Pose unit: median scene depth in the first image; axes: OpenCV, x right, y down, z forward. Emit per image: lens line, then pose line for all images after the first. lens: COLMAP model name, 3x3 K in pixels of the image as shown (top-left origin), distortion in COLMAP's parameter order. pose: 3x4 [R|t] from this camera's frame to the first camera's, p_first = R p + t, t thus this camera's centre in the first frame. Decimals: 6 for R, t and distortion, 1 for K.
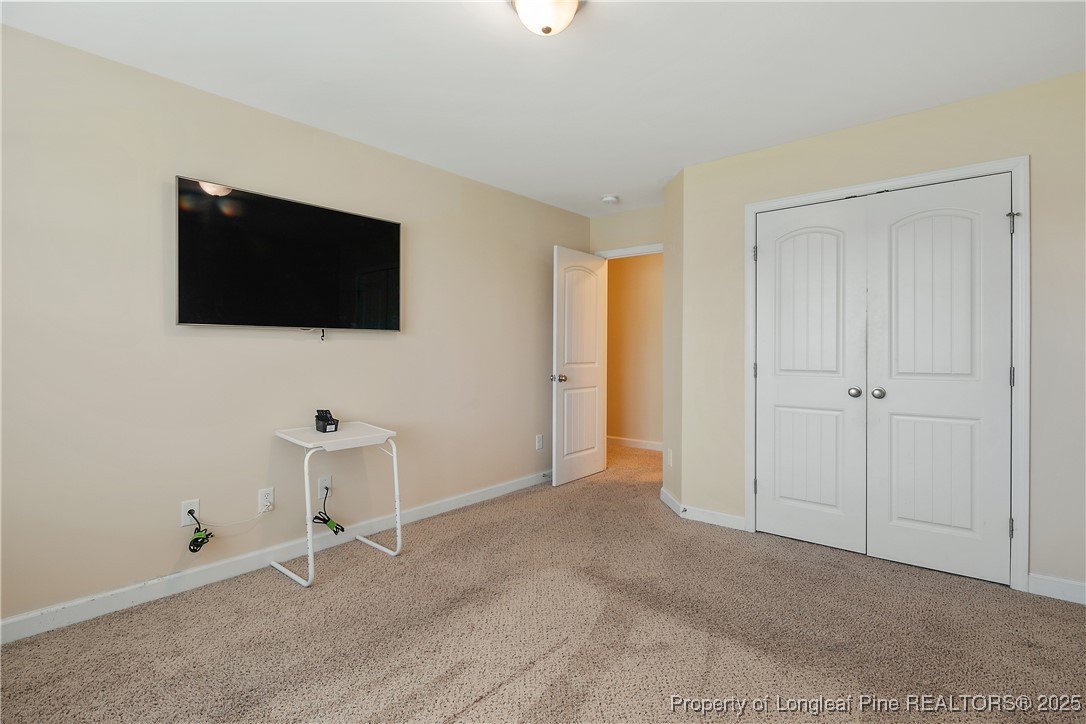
lens RADIAL K [[521.0, 0, 540.6], [0, 521.0, 347.0], [0, 0, 1]] dist [0.000688, -0.000563]
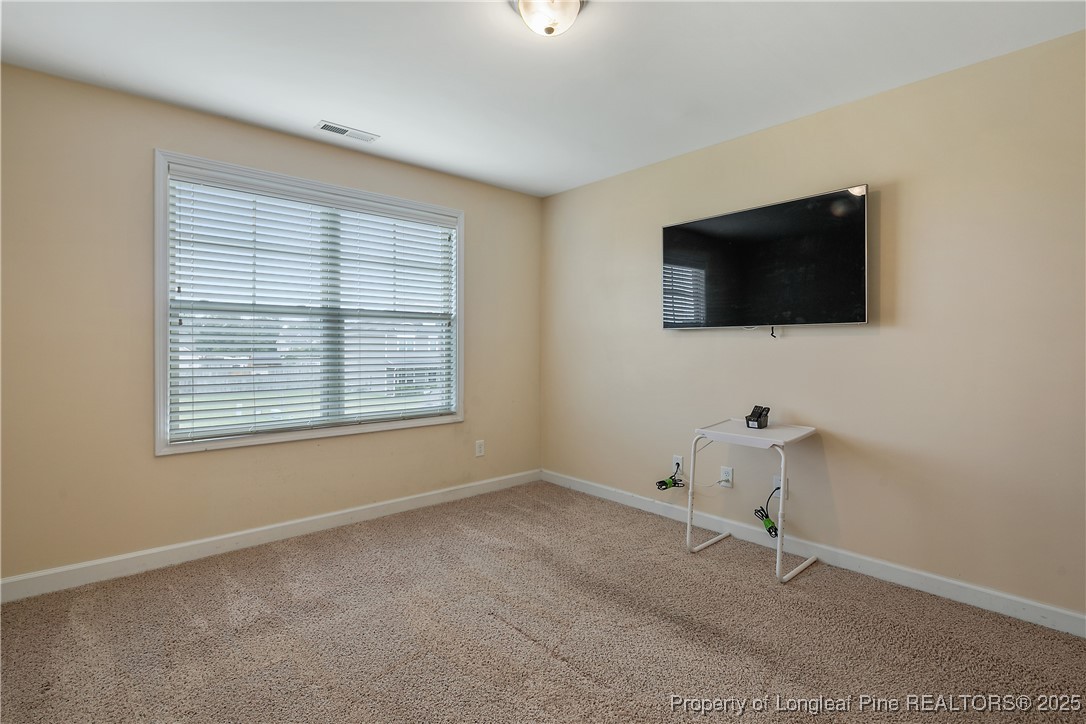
lens RADIAL K [[521.0, 0, 540.6], [0, 521.0, 347.0], [0, 0, 1]] dist [0.000688, -0.000563]
pose [[-0.133656, 0.002465, -0.991025, 0.644372], [0.000656, 0.999997, 0.002398, 0.002501], [0.991028, -0.000330, -0.133657, 0.714956]]
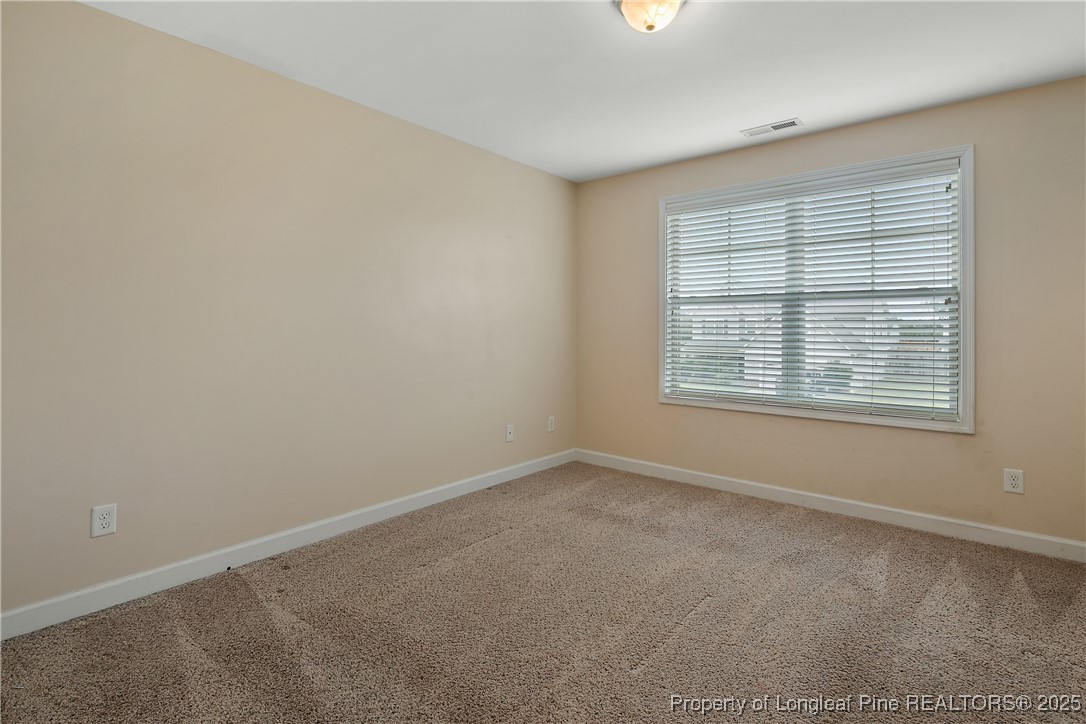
lens RADIAL K [[522.4, 0, 543.8], [0, 522.4, 321.5], [0, 0, 1]] dist [0.000272, 0.000338]
pose [[-0.999759, -0.006685, -0.020901, 0.154276], [-0.006262, 0.999776, -0.020203, 0.012389], [0.021031, -0.020067, -0.999577, 1.309451]]
